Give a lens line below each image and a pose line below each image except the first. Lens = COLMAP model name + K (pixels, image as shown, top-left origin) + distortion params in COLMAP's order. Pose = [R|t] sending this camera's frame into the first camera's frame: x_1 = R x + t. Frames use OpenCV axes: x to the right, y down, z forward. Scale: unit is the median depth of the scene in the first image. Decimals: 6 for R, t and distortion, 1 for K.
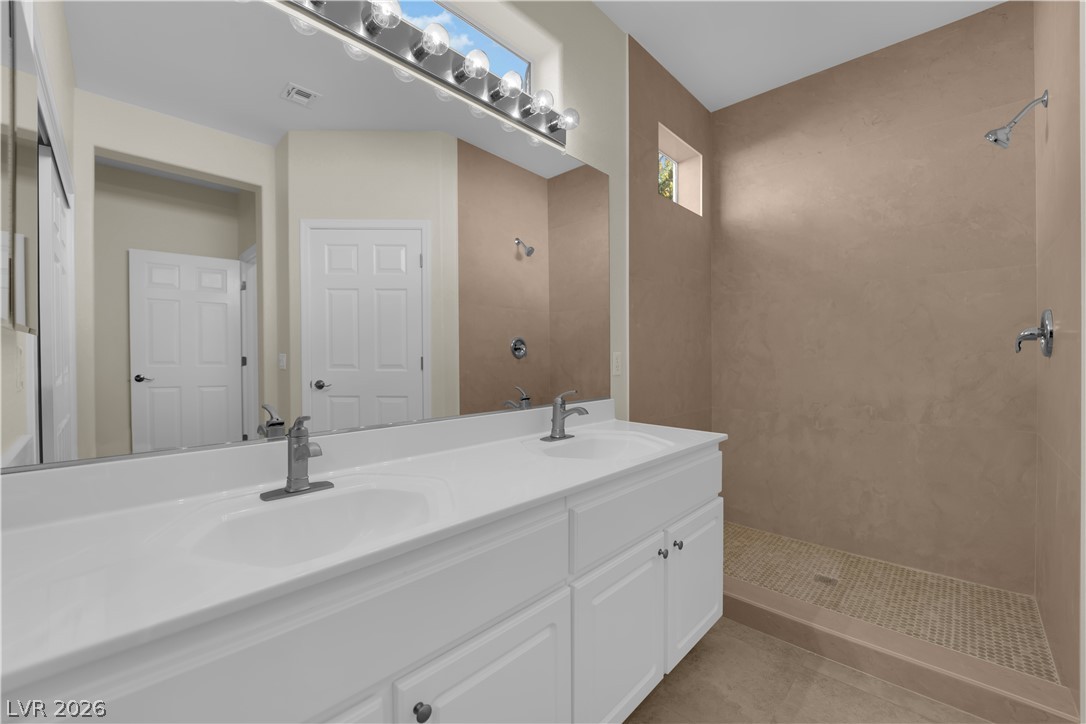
lens RADIAL K [[428.2, 0, 543.2], [0, 428.2, 359.9], [0, 0, 1]] dist [-0.019082, -0.001675]
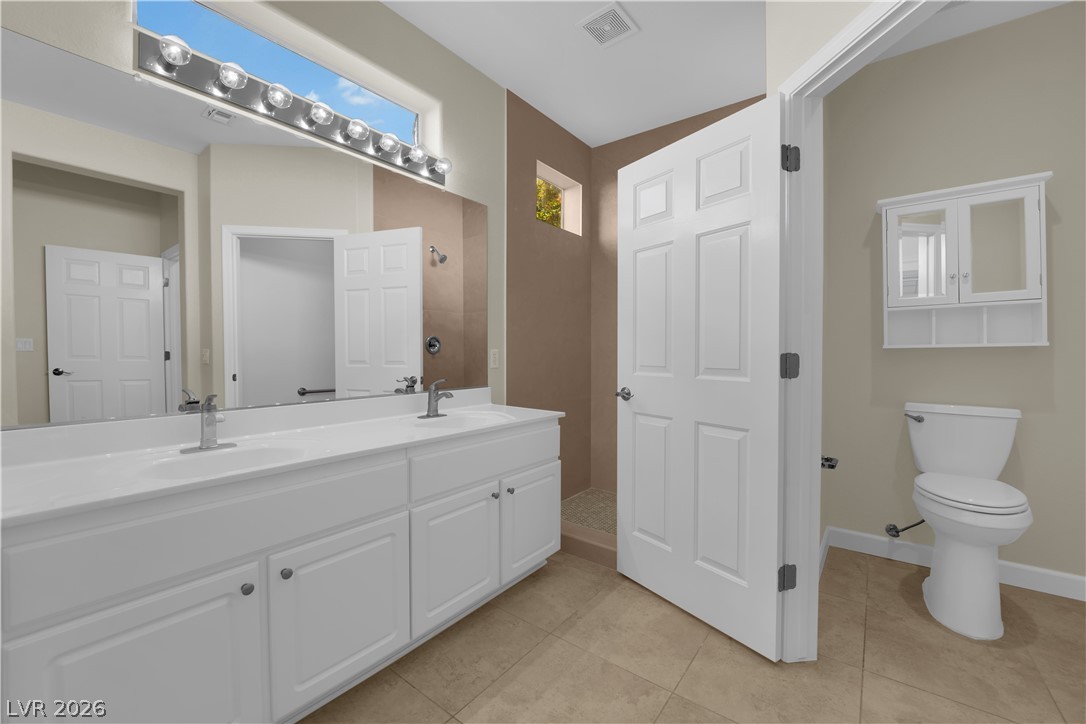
lens RADIAL K [[428.2, 0, 544.5], [0, 428.2, 360.5], [0, 0, 1]] dist [-0.019082, -0.001675]
pose [[0.993321, 0.002674, 0.115353, 0.179072], [-0.004074, 0.999921, 0.011895, -0.001592], [-0.115312, -0.012286, 0.993253, -0.252834]]
